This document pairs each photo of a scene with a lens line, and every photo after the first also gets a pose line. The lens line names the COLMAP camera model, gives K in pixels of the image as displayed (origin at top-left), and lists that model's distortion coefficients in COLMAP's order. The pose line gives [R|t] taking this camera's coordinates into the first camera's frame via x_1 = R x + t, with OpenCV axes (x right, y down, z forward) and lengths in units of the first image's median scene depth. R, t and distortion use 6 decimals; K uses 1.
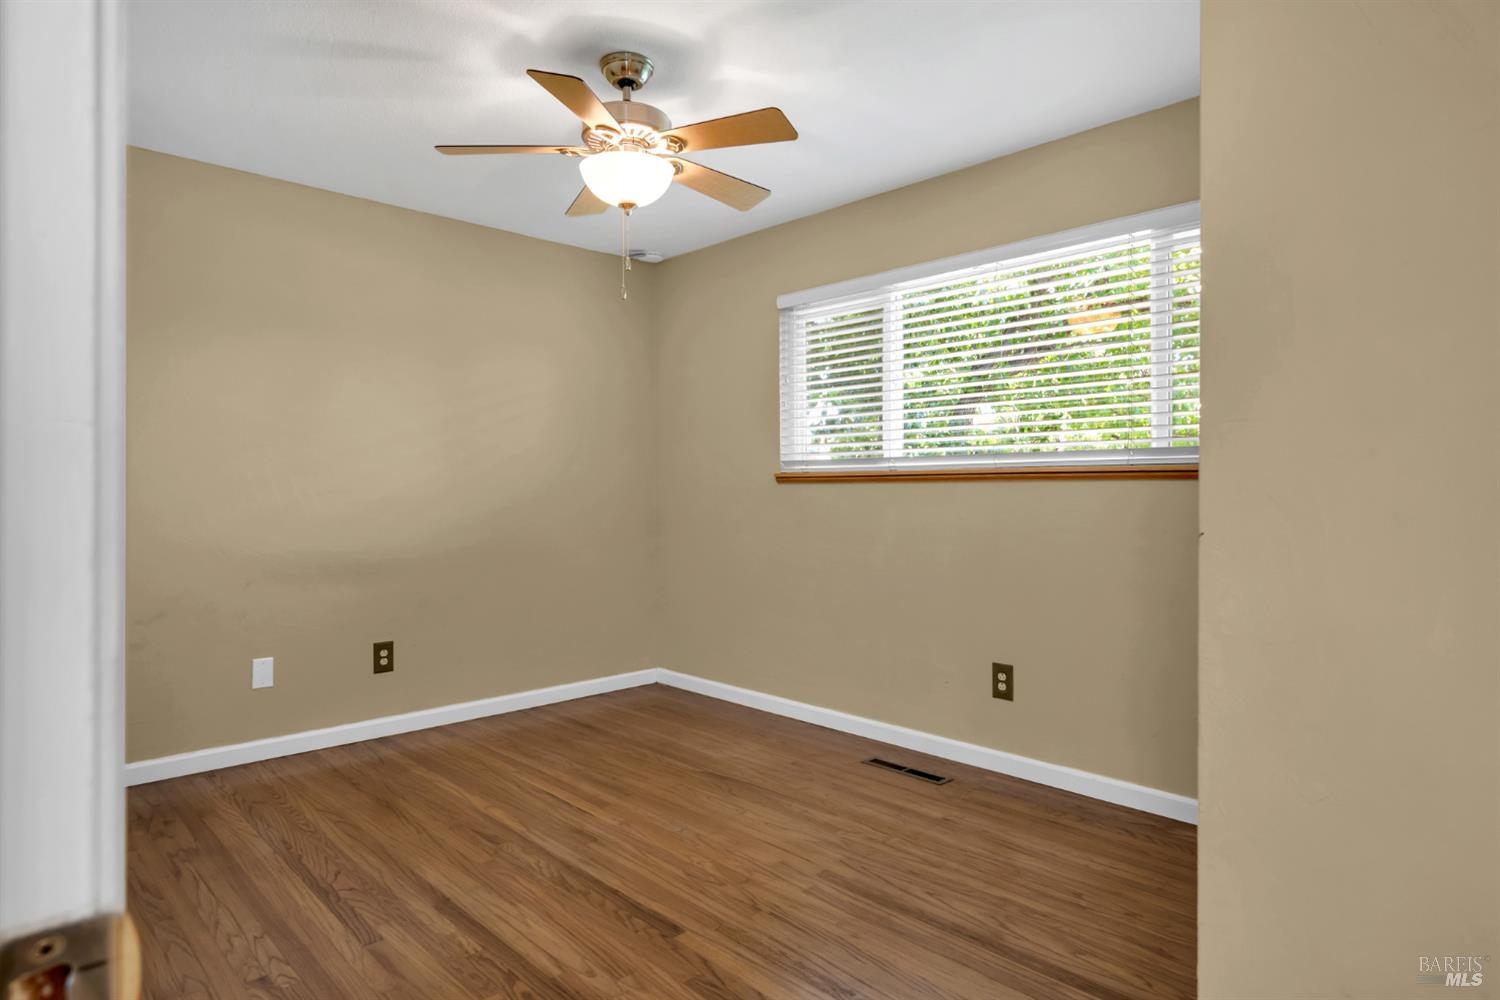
lens RADIAL K [[847.7, 0, 750.0], [0, 847.7, 500.0], [0, 0, 1]] dist [-0.000942, 0.000522]
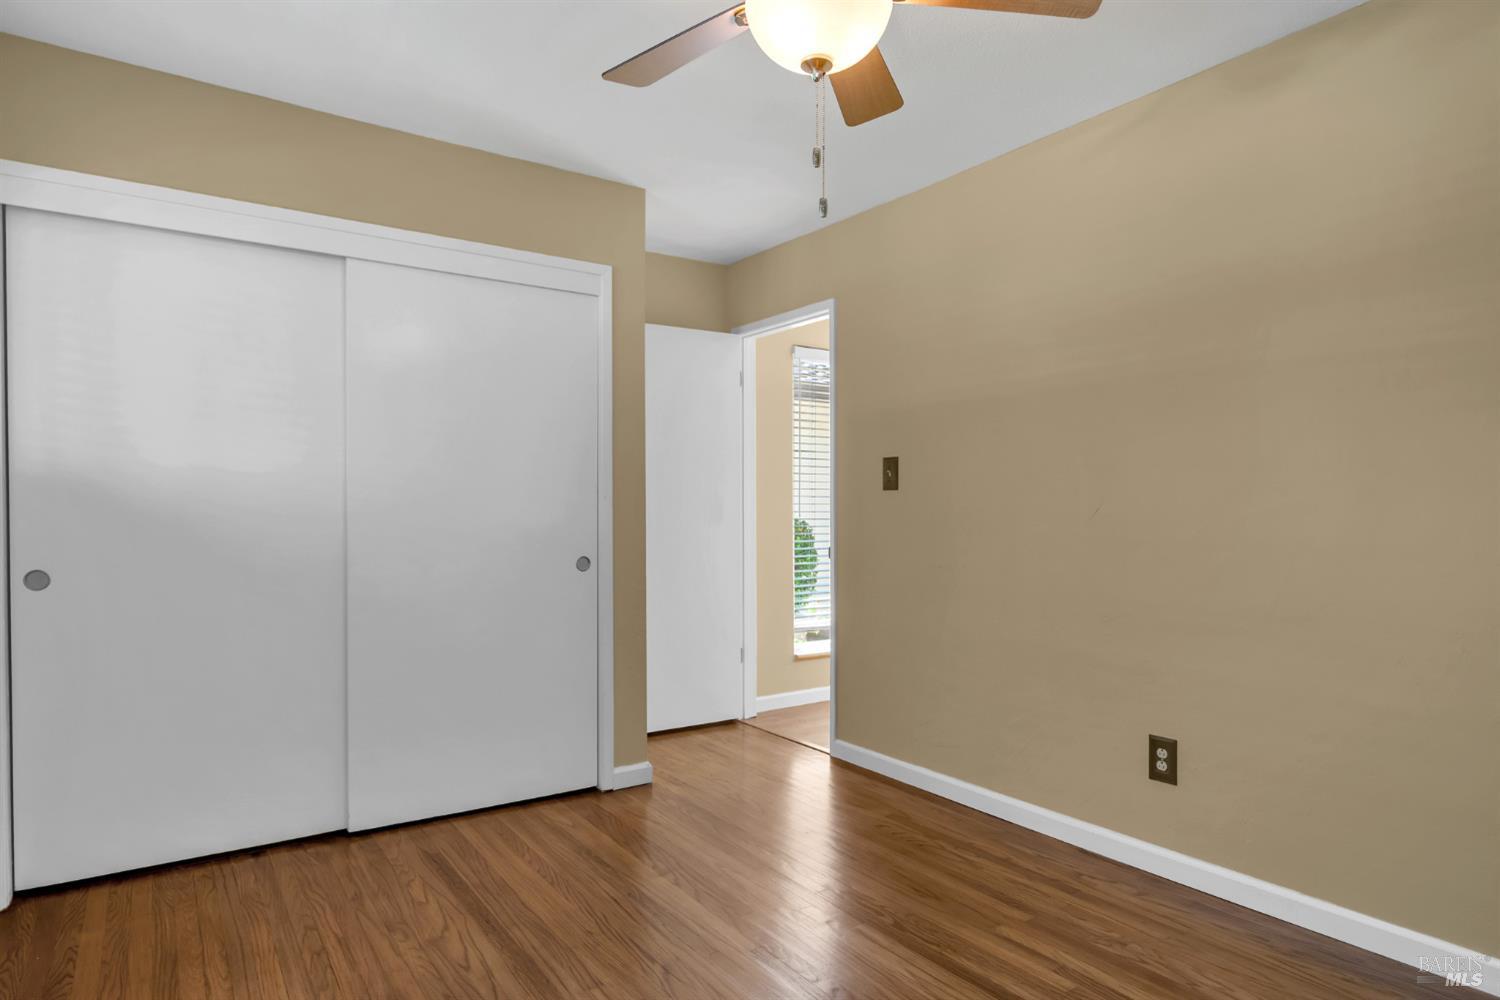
lens RADIAL K [[847.7, 0, 750.0], [0, 847.7, 500.0], [0, 0, 1]] dist [-0.000942, 0.000522]
pose [[-0.987411, 0.000144, 0.158177, -0.225911], [0.000011, 1.000000, -0.000842, -0.024635], [-0.158177, -0.000829, -0.987410, 1.881088]]
